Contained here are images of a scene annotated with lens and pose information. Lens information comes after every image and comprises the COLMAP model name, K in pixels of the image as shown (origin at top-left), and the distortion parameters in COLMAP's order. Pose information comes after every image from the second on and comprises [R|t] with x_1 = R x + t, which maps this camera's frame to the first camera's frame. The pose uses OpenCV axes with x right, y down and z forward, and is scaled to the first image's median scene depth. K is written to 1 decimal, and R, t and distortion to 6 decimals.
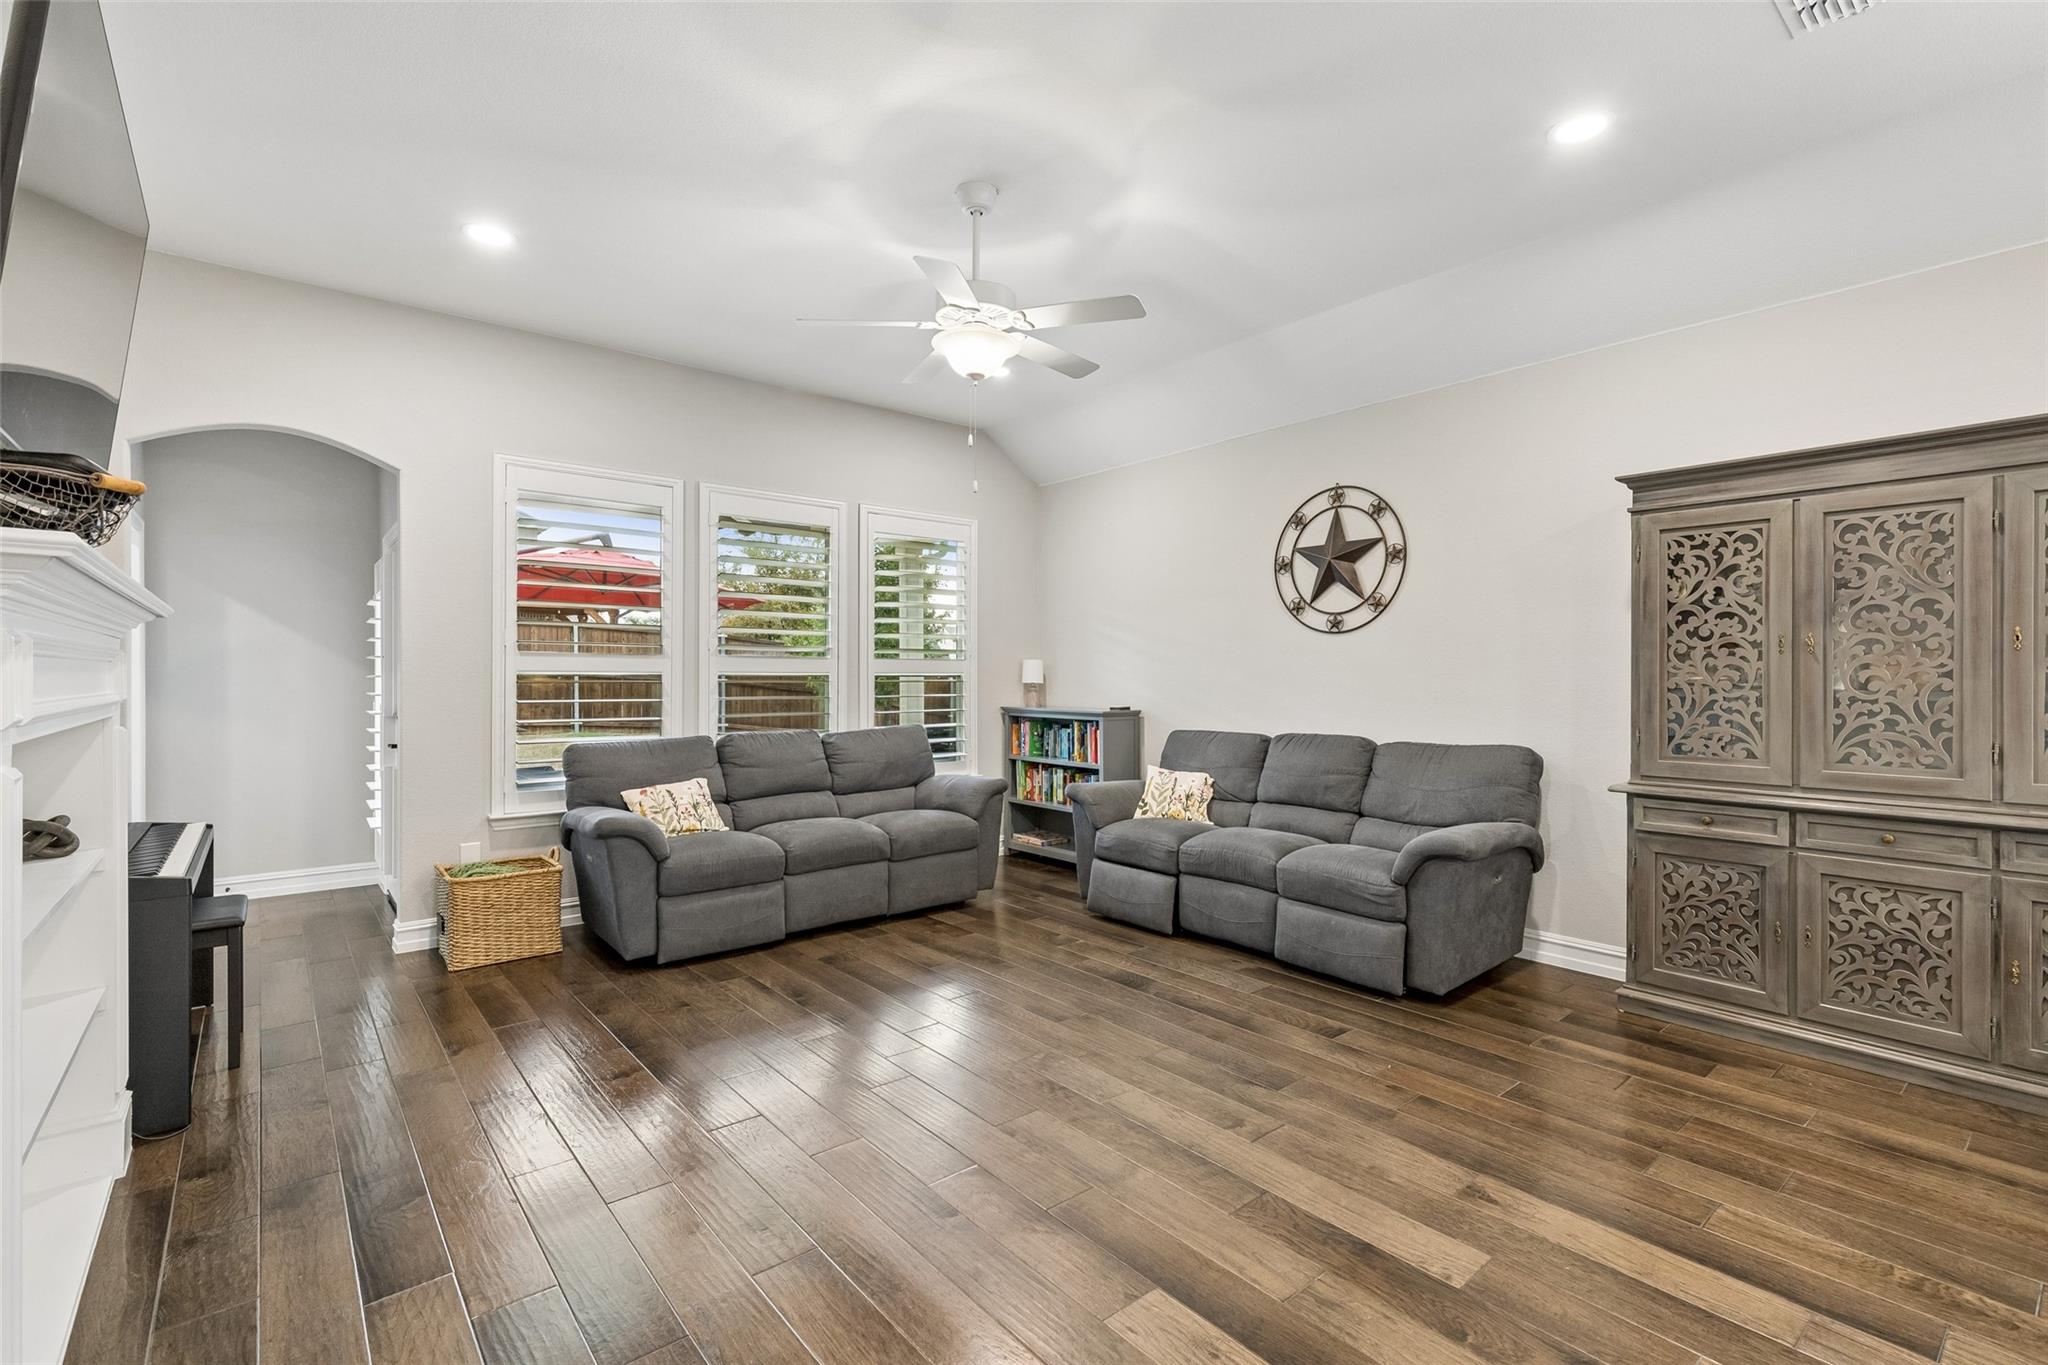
lens RADIAL K [[923.6, 0, 1048.9], [0, 923.6, 679.5], [0, 0, 1]] dist [0.013500, -0.000484]
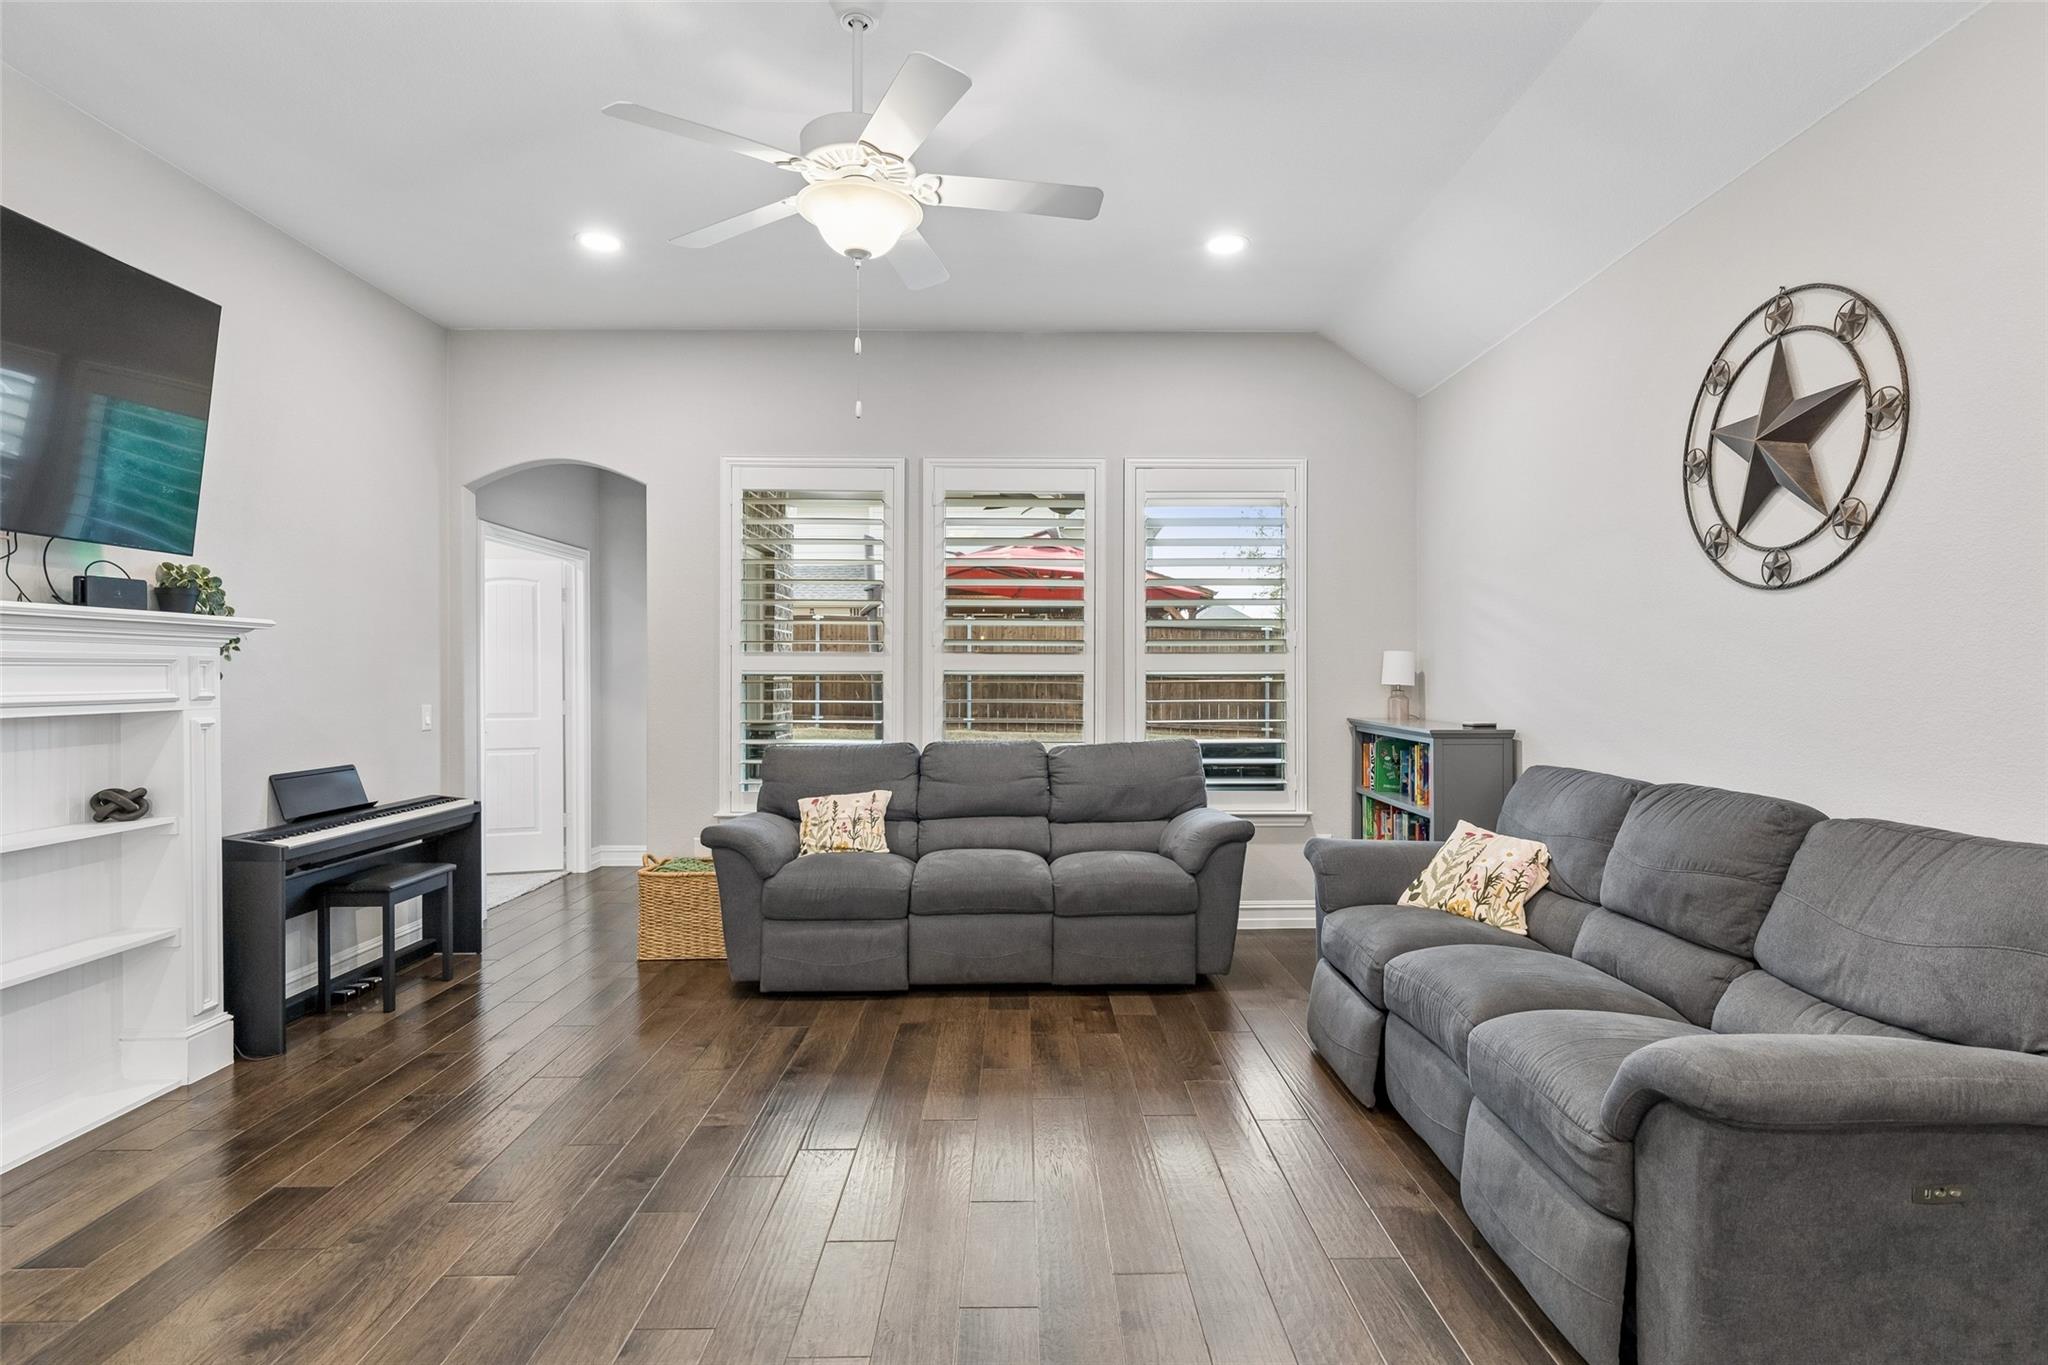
lens RADIAL K [[1027.9, 0, 1044.5], [0, 1027.9, 675.5], [0, 0, 1]] dist [0.001690, 0.000020]
pose [[0.772964, -0.000811, -0.634450, 0.358186], [-0.000798, 0.999997, -0.002251, -0.001757], [0.634450, 0.002247, 0.772961, 0.323472]]
